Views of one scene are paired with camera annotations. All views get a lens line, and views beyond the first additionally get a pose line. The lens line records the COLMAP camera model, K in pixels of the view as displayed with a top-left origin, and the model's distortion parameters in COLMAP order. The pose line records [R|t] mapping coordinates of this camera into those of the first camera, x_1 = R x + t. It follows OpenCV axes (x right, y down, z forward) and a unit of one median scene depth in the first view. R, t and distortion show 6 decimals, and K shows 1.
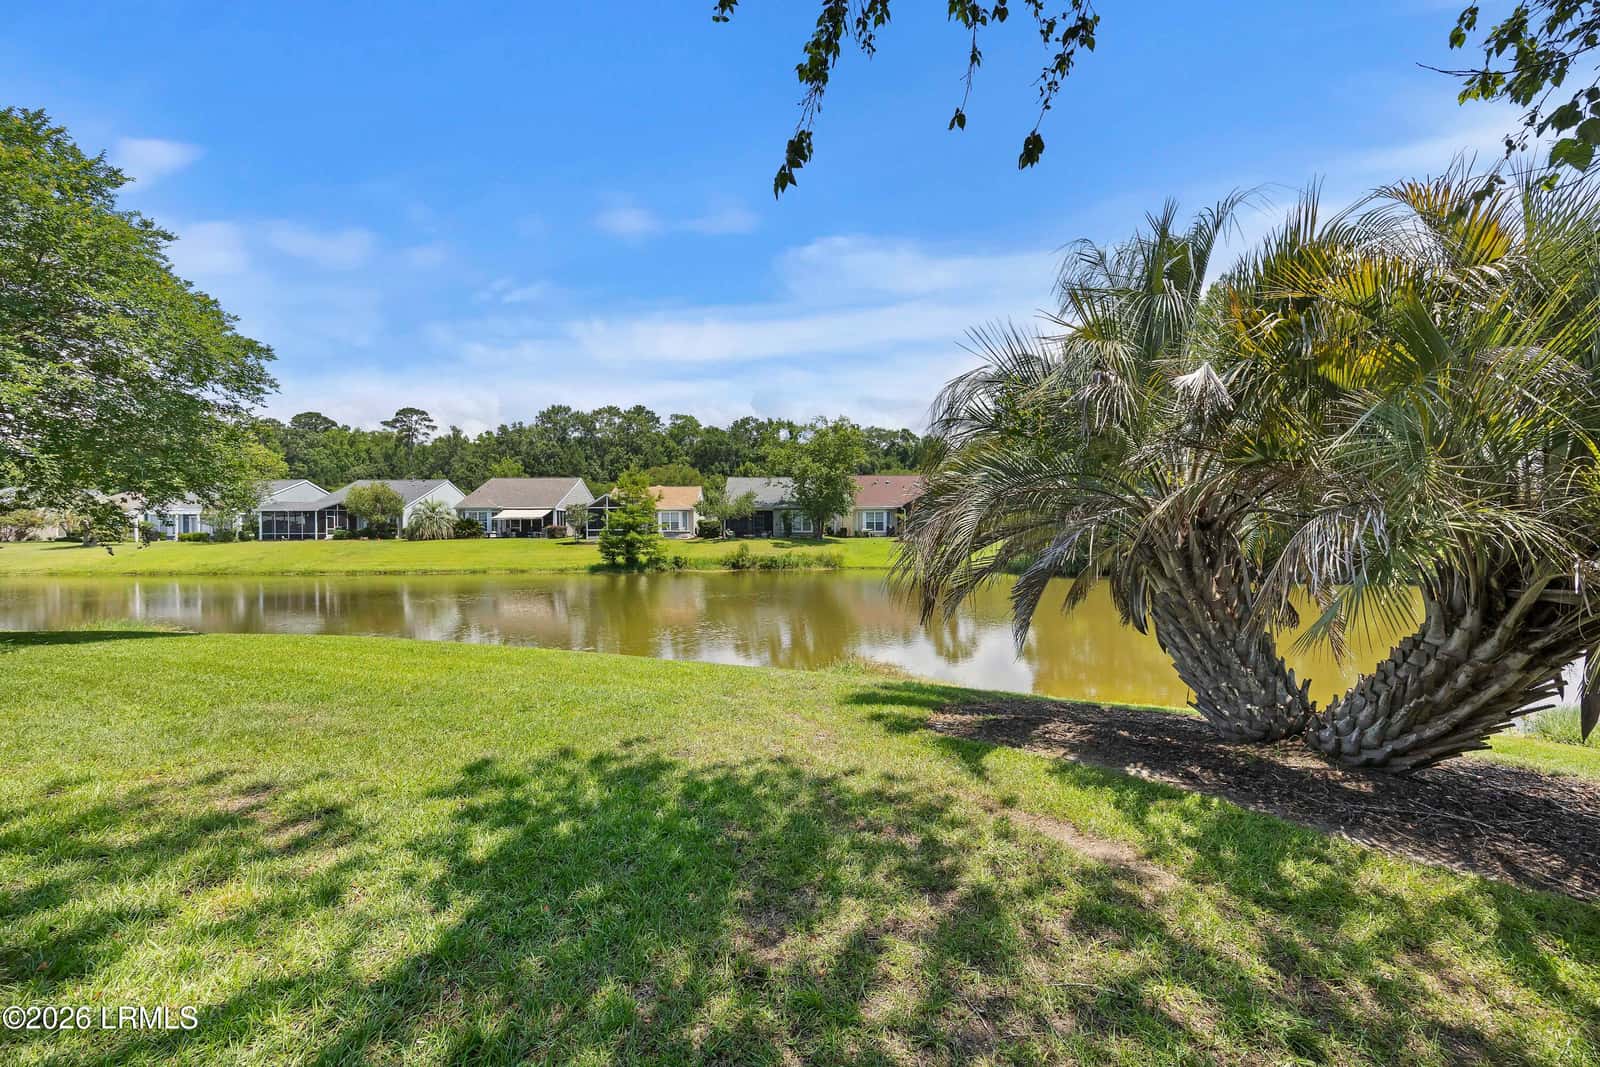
lens RADIAL K [[606.1, 0, 800.0], [0, 606.1, 533.5], [0, 0, 1]] dist [-0.001060, -0.000031]
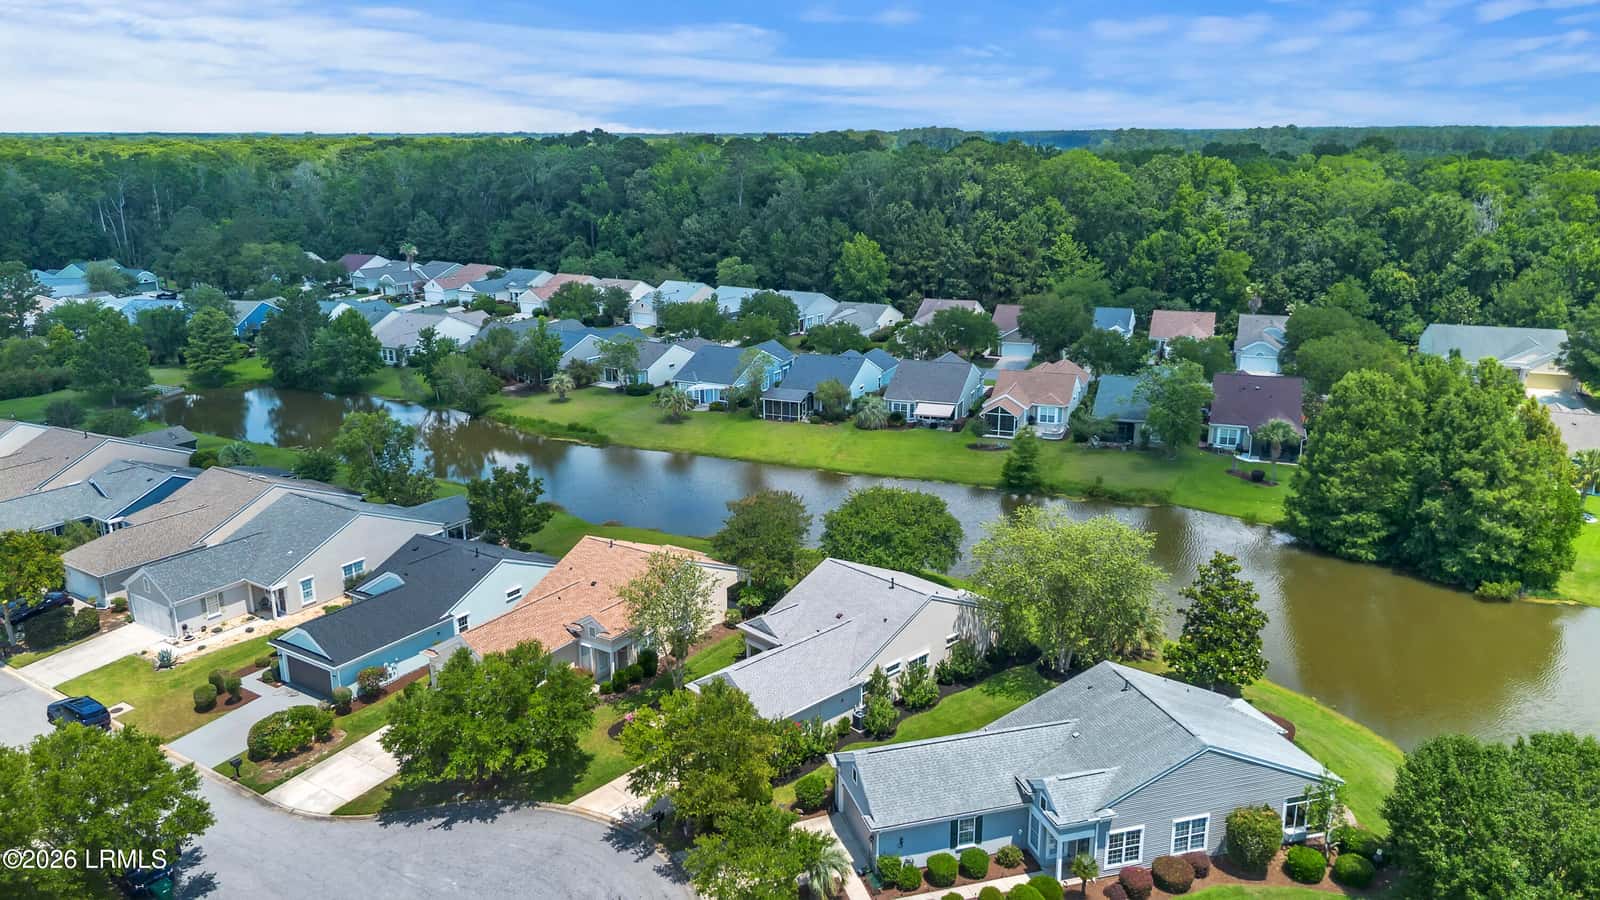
lens RADIAL K [[1133.0, 0, 796.2], [0, 1133.0, 454.6], [0, 0, 1]] dist [0.069335, -0.070956]
pose [[0.916377, 0.111171, -0.384571, 0.199668], [-0.006744, 0.964816, 0.262838, -0.525420], [0.400260, -0.238266, 0.884885, -1.182223]]
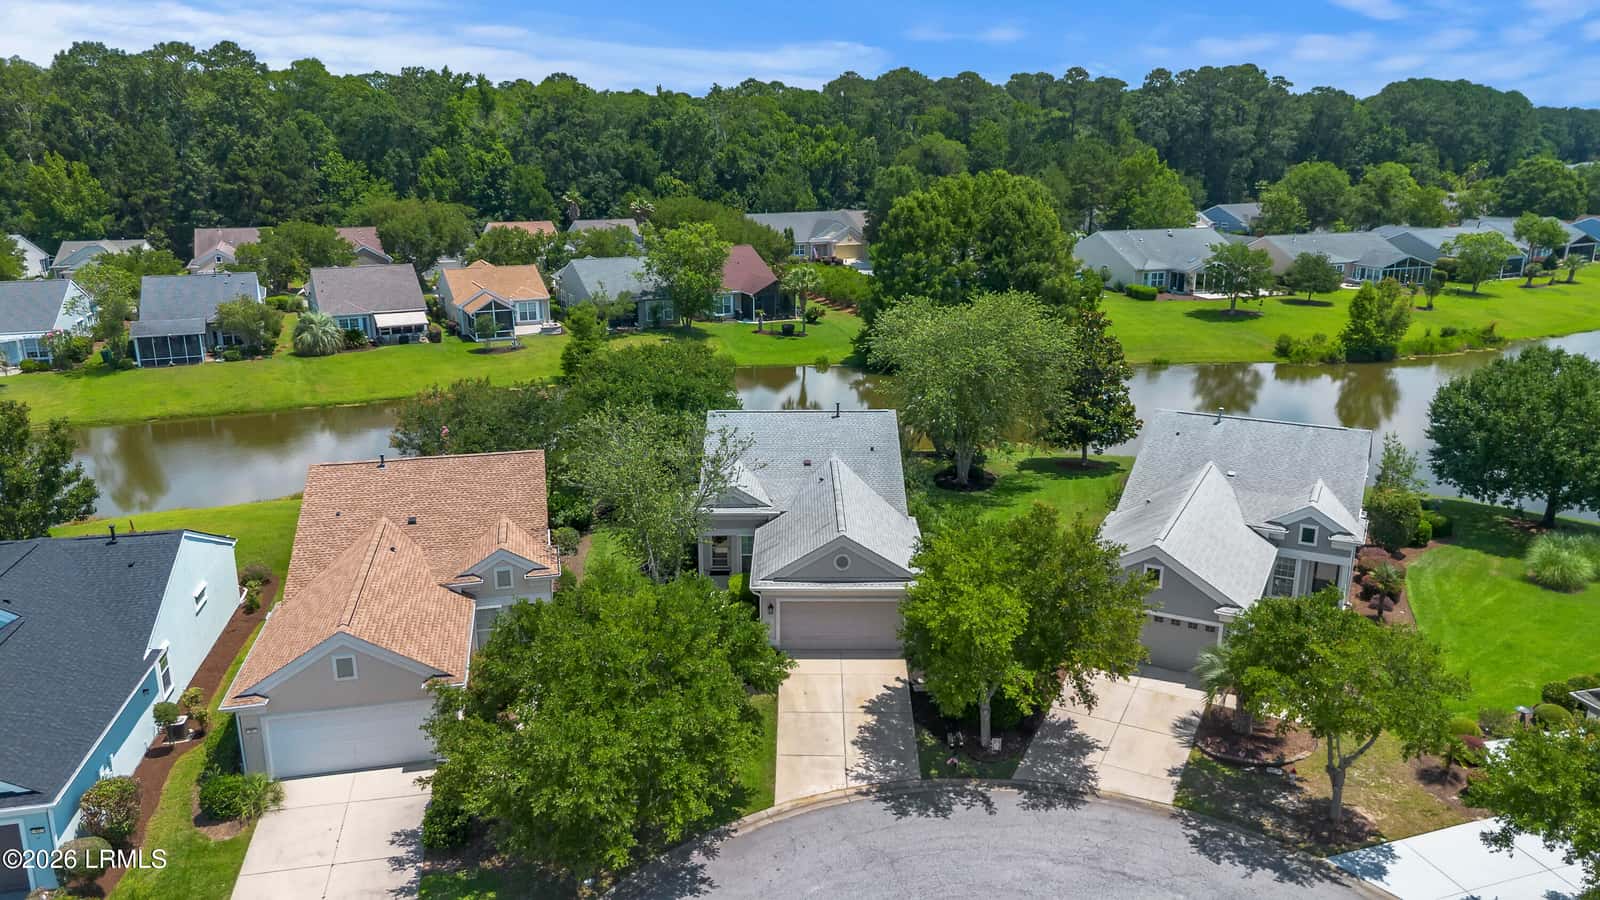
lens RADIAL K [[1133.0, 0, 796.2], [0, 1133.0, 454.6], [0, 0, 1]] dist [0.069335, -0.070956]
pose [[0.924850, -0.099663, 0.367042, -0.515871], [0.001117, 0.965764, 0.259420, -0.280297], [-0.380331, -0.239514, 0.893298, -0.918518]]
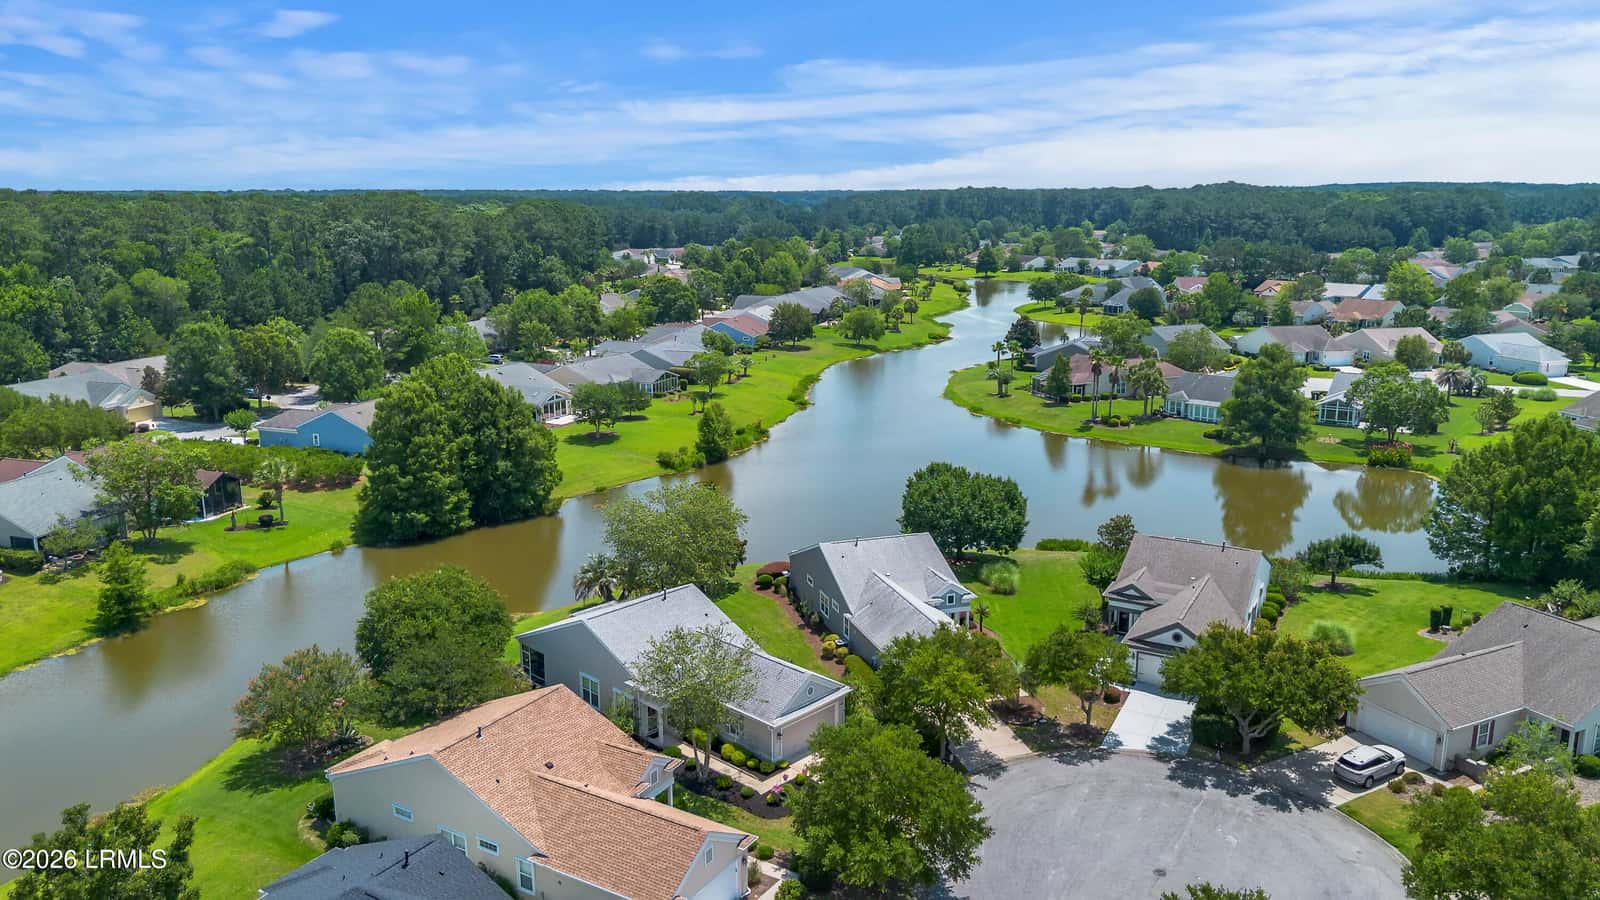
lens RADIAL K [[1133.0, 0, 796.2], [0, 1133.0, 454.6], [0, 0, 1]] dist [0.069335, -0.070956]
pose [[0.365221, -0.204197, 0.908249, -1.207332], [0.012400, 0.976627, 0.214584, -0.500274], [-0.930838, -0.067108, 0.359217, -0.693963]]
